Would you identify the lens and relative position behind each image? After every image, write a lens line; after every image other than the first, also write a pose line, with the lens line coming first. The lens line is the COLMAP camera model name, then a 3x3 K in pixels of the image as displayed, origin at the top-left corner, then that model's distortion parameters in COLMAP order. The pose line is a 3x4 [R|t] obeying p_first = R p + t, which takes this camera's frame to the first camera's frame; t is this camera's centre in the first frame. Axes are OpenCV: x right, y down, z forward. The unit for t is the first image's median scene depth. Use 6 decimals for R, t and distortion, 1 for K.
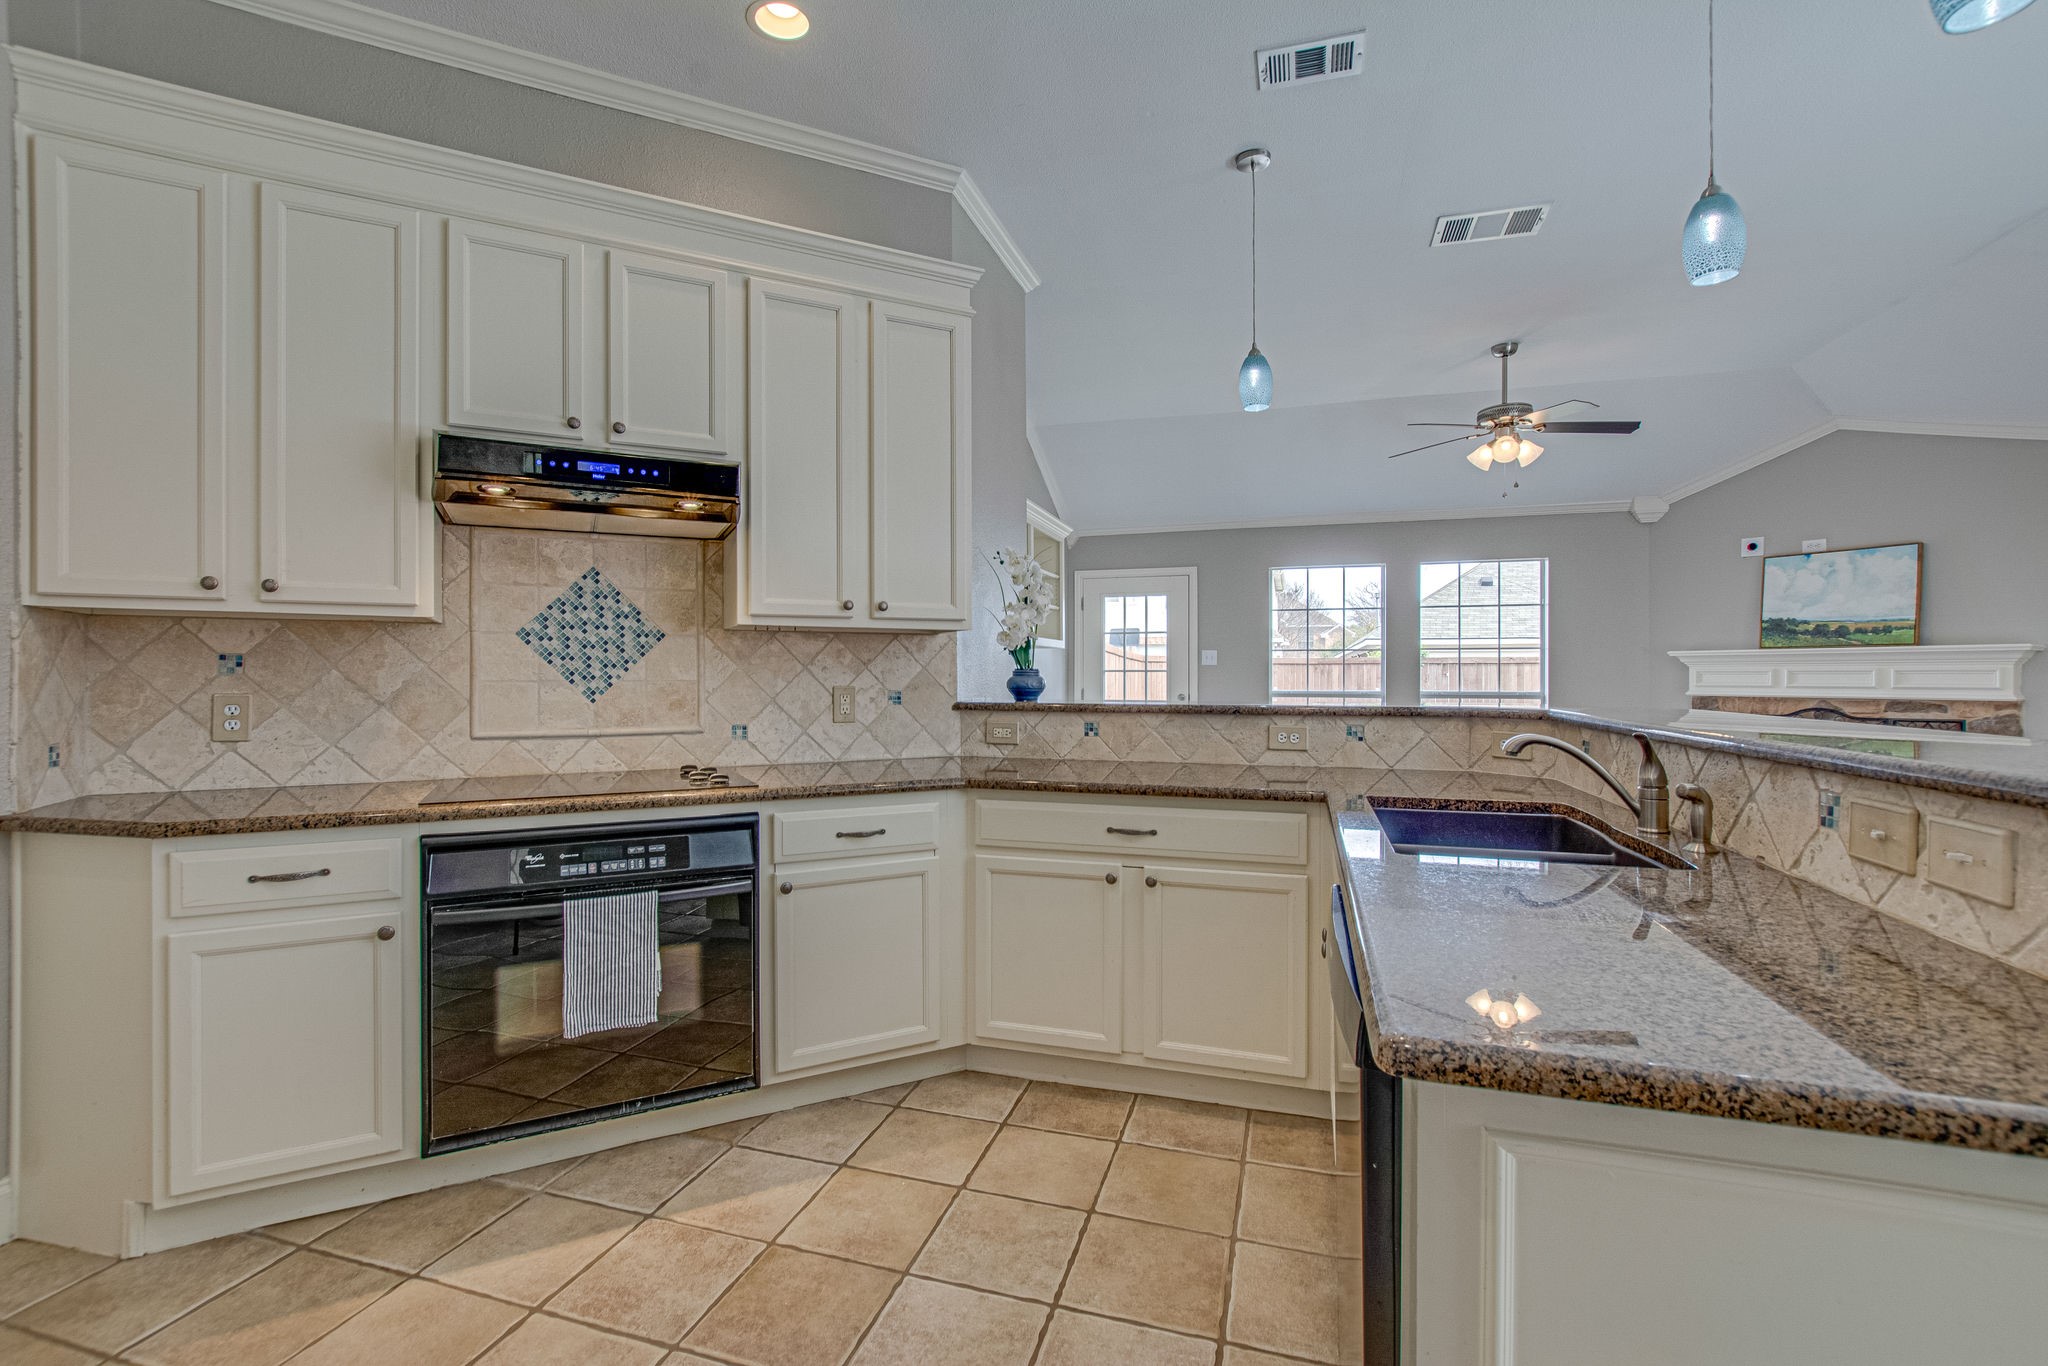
lens RADIAL K [[902.7, 0, 1014.9], [0, 902.7, 677.7], [0, 0, 1]] dist [-0.013672, 0.004019]
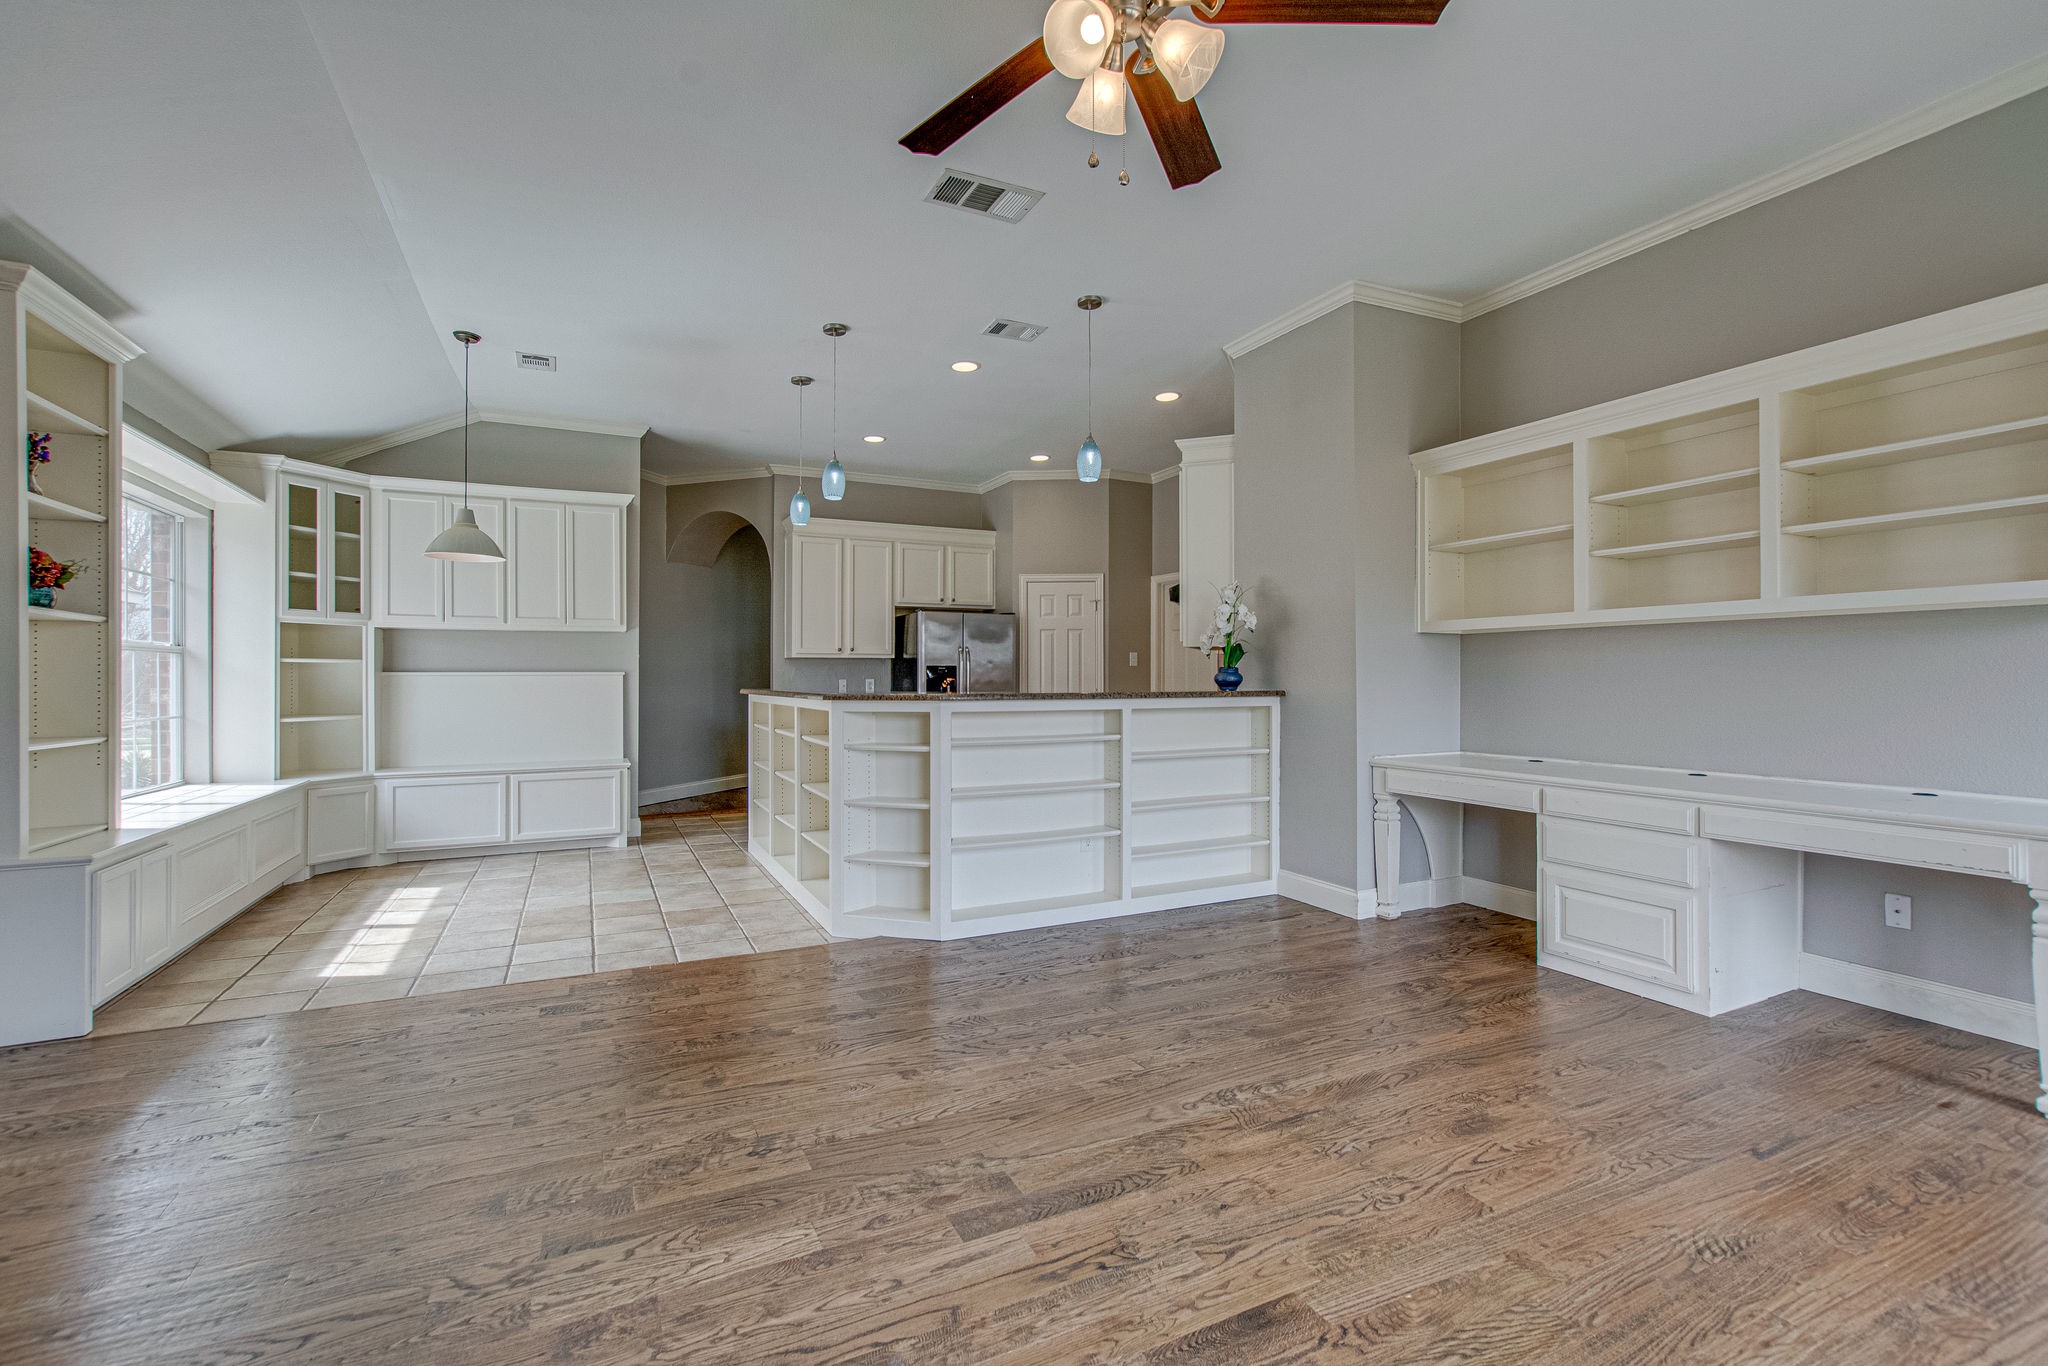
lens RADIAL K [[902.7, 0, 1020.1], [0, 902.7, 662.8], [0, 0, 1]] dist [-0.013672, 0.004019]
pose [[-0.728367, -0.012813, -0.685067, 1.297921], [-0.000221, 0.999829, -0.018465, 0.007721], [0.685187, -0.013298, -0.728246, 1.937892]]
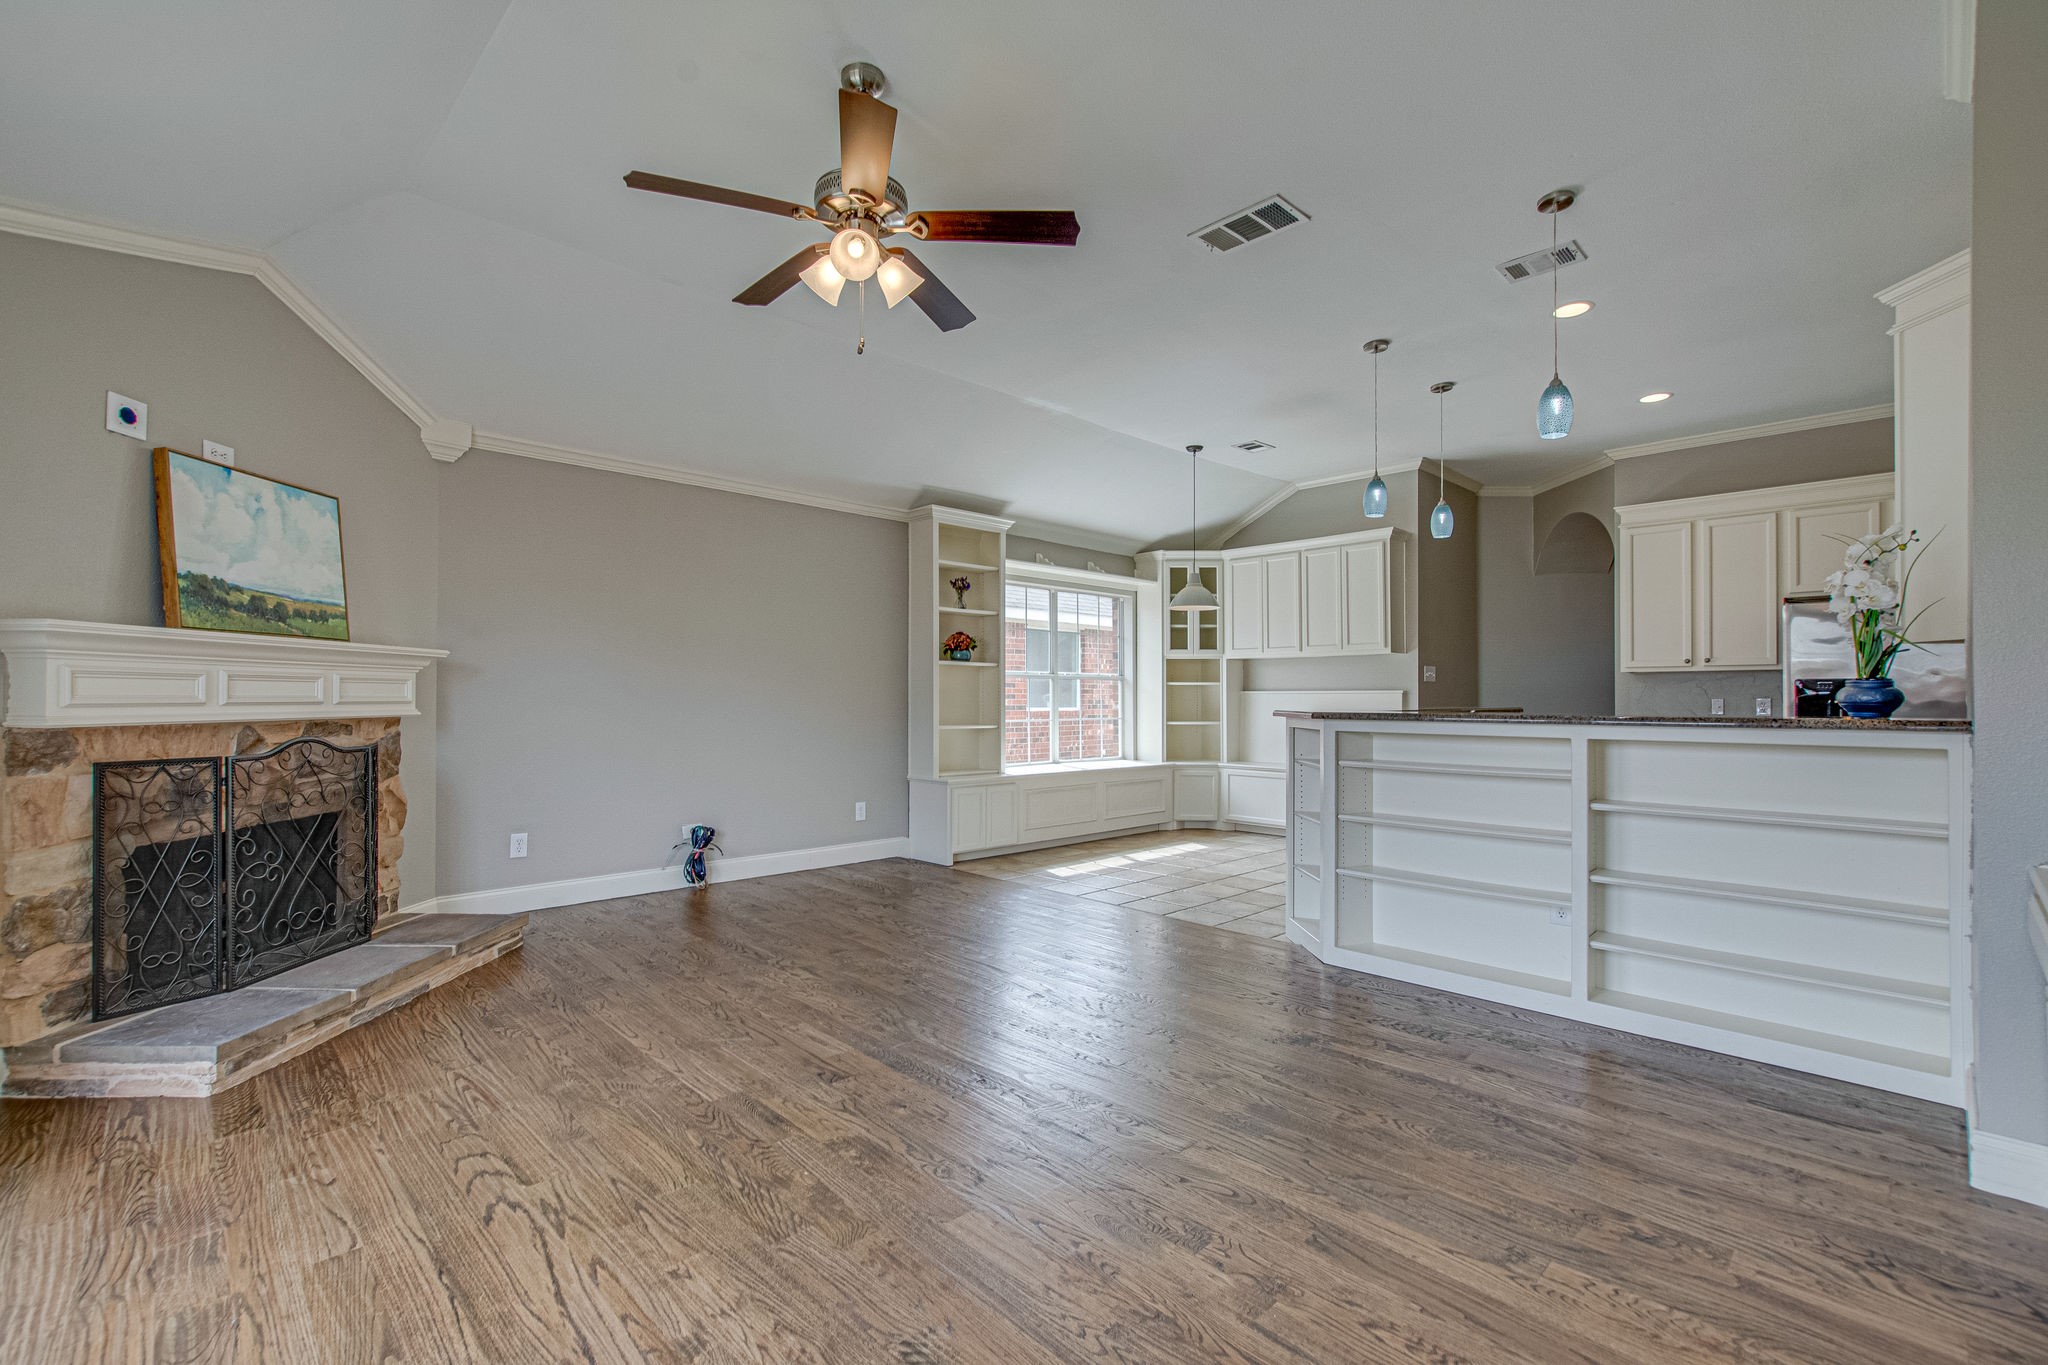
lens RADIAL K [[902.7, 0, 1011.7], [0, 902.7, 681.0], [0, 0, 1]] dist [-0.013672, 0.004019]
pose [[-0.872496, 0.003707, 0.488607, 0.314135], [-0.004158, 0.999879, -0.015011, 0.005398], [-0.488603, -0.015129, -0.872375, 2.226195]]
